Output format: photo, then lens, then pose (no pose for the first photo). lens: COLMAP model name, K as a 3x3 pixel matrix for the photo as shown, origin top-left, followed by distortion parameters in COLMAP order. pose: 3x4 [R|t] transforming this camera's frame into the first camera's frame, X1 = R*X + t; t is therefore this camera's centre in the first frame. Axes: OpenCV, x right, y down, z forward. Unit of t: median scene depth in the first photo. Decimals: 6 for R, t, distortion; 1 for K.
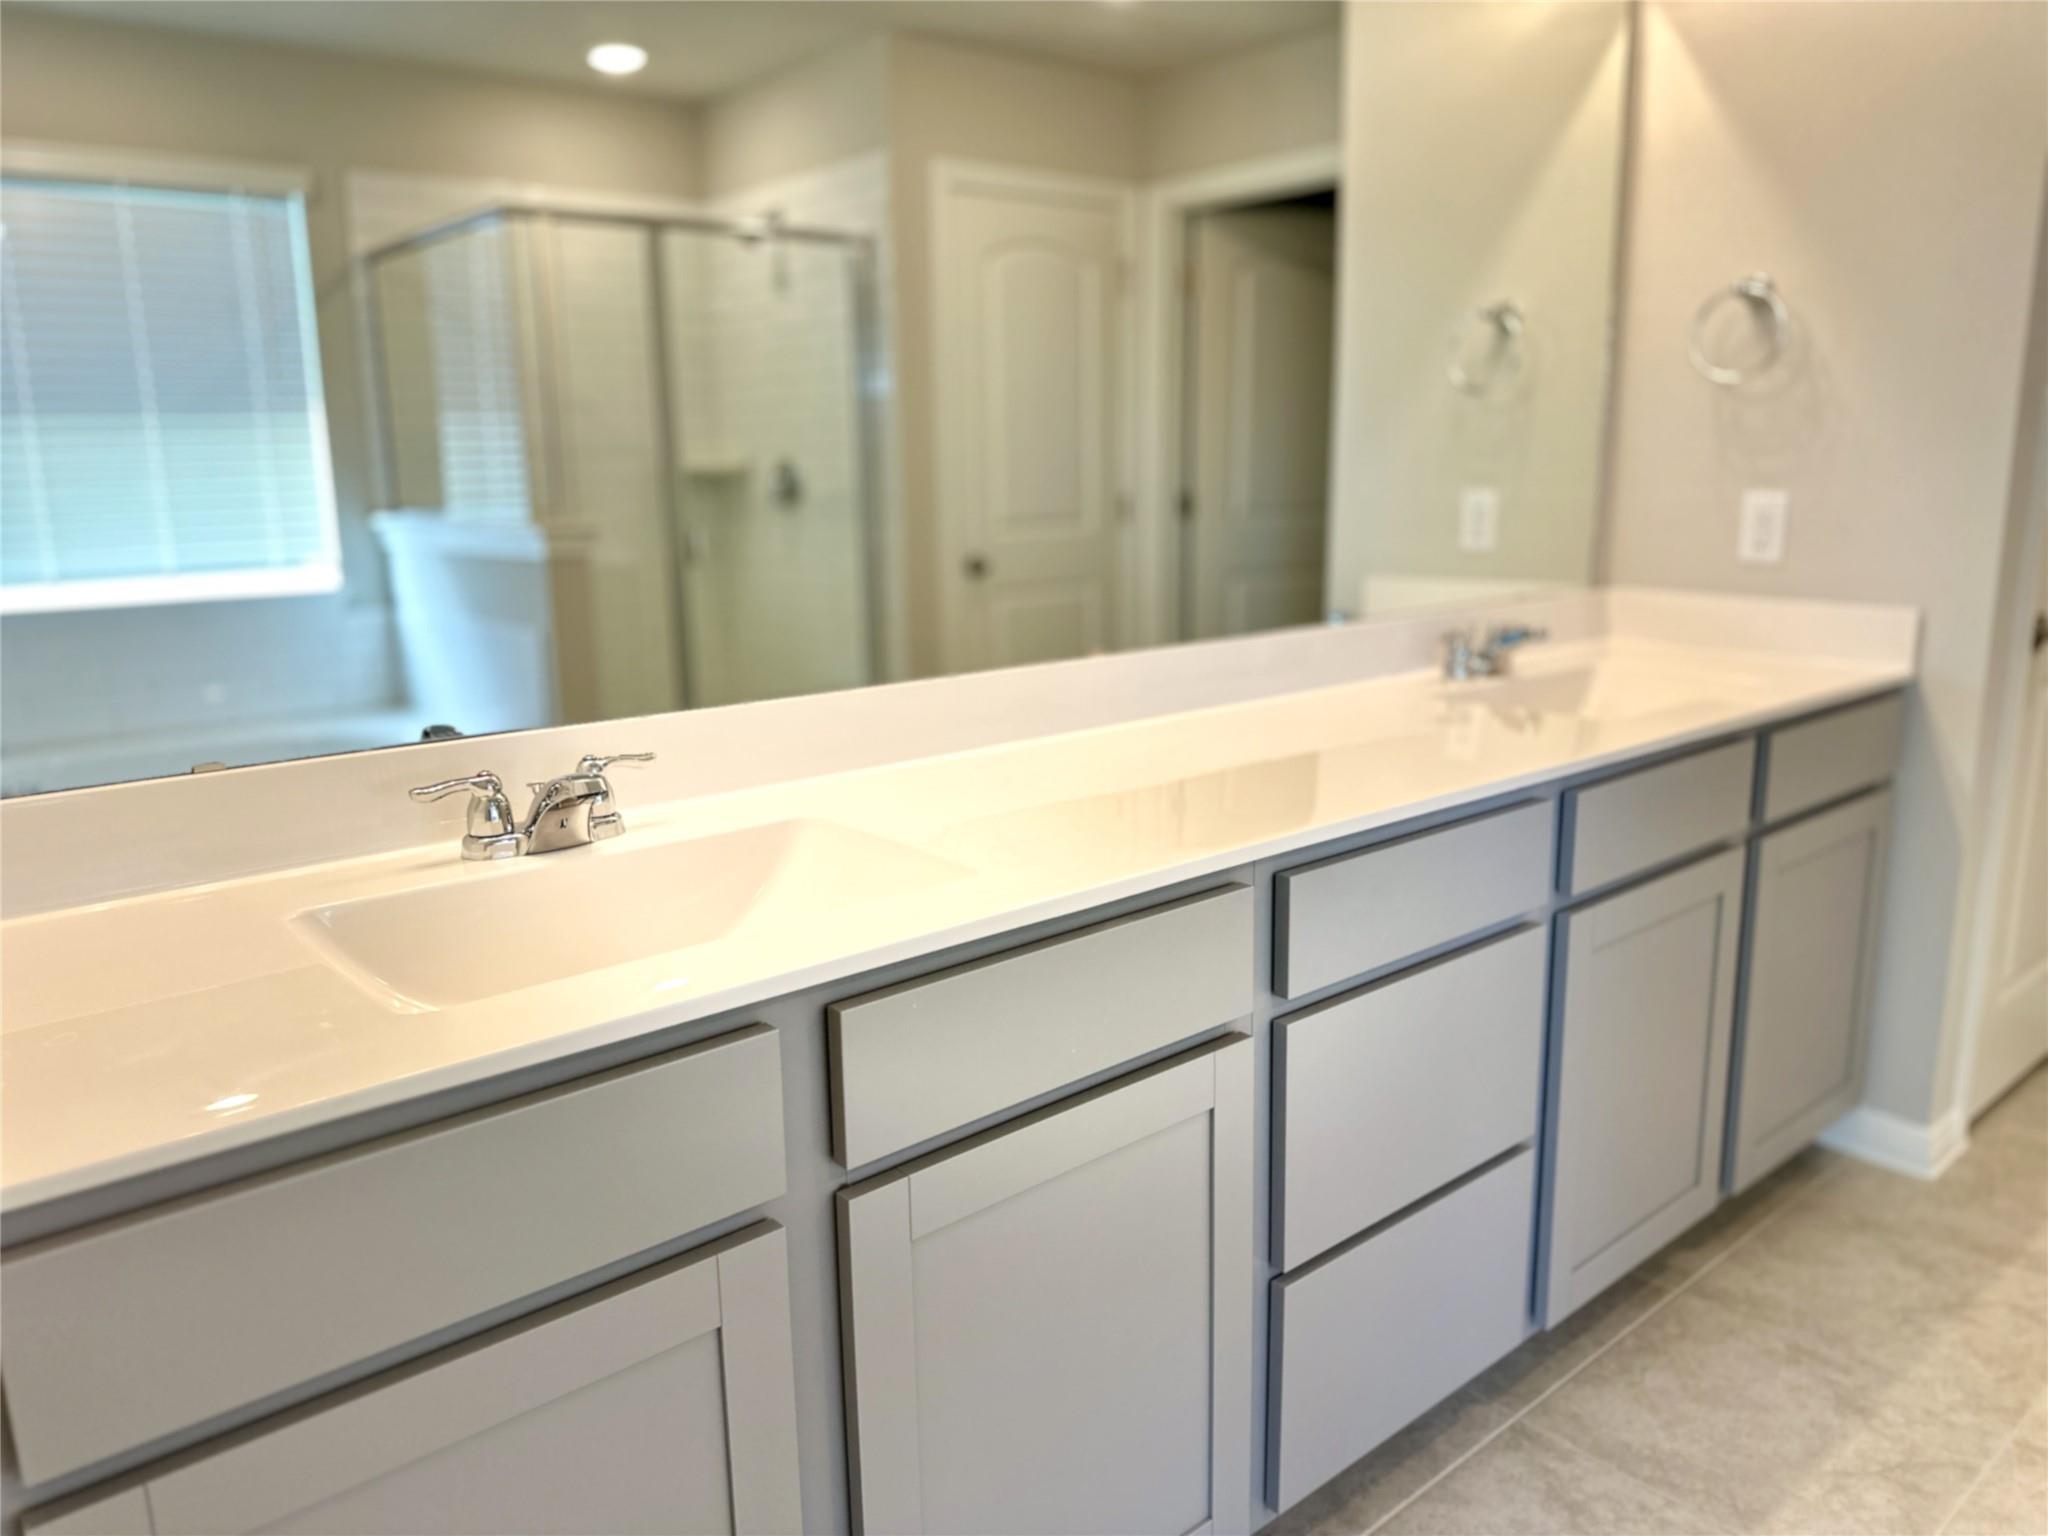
lens RADIAL K [[1526.0, 0, 1014.5], [0, 1526.0, 764.0], [0, 0, 1]] dist [0.003460, -0.007175]
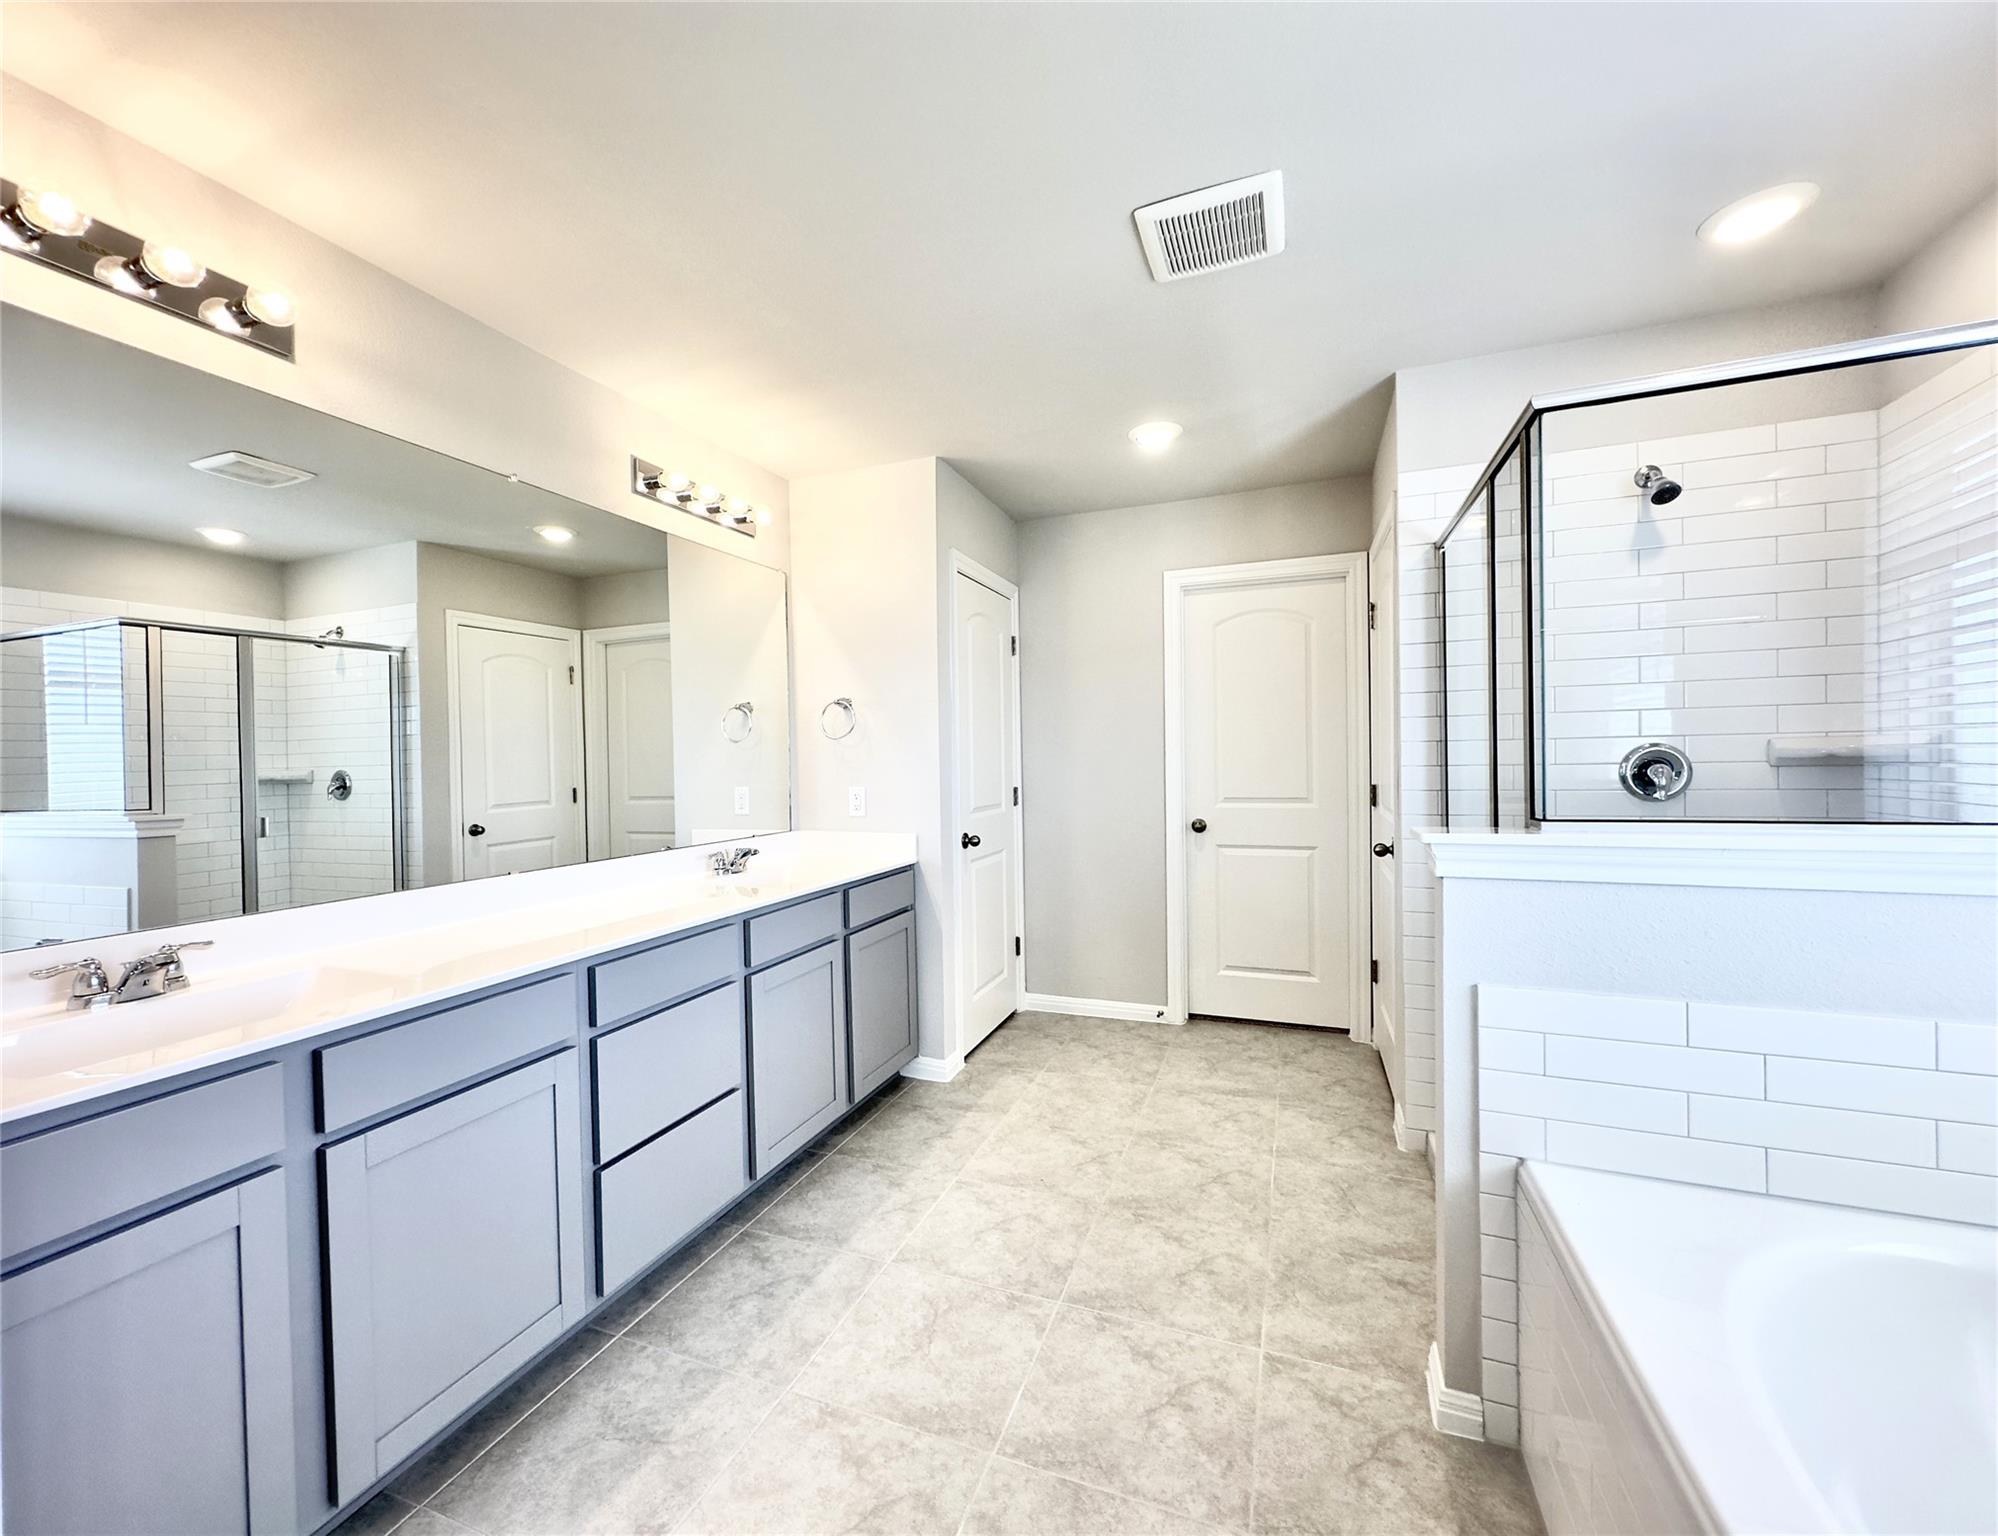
lens RADIAL K [[838.1, 0, 1003.7], [0, 838.1, 761.5], [0, 0, 1]] dist [-0.011682, 0.000149]
pose [[0.870796, 0.004671, 0.491623, 0.074034], [0.092331, 0.980609, -0.172859, 0.032661], [-0.482897, 0.195917, 0.853479, -0.265363]]
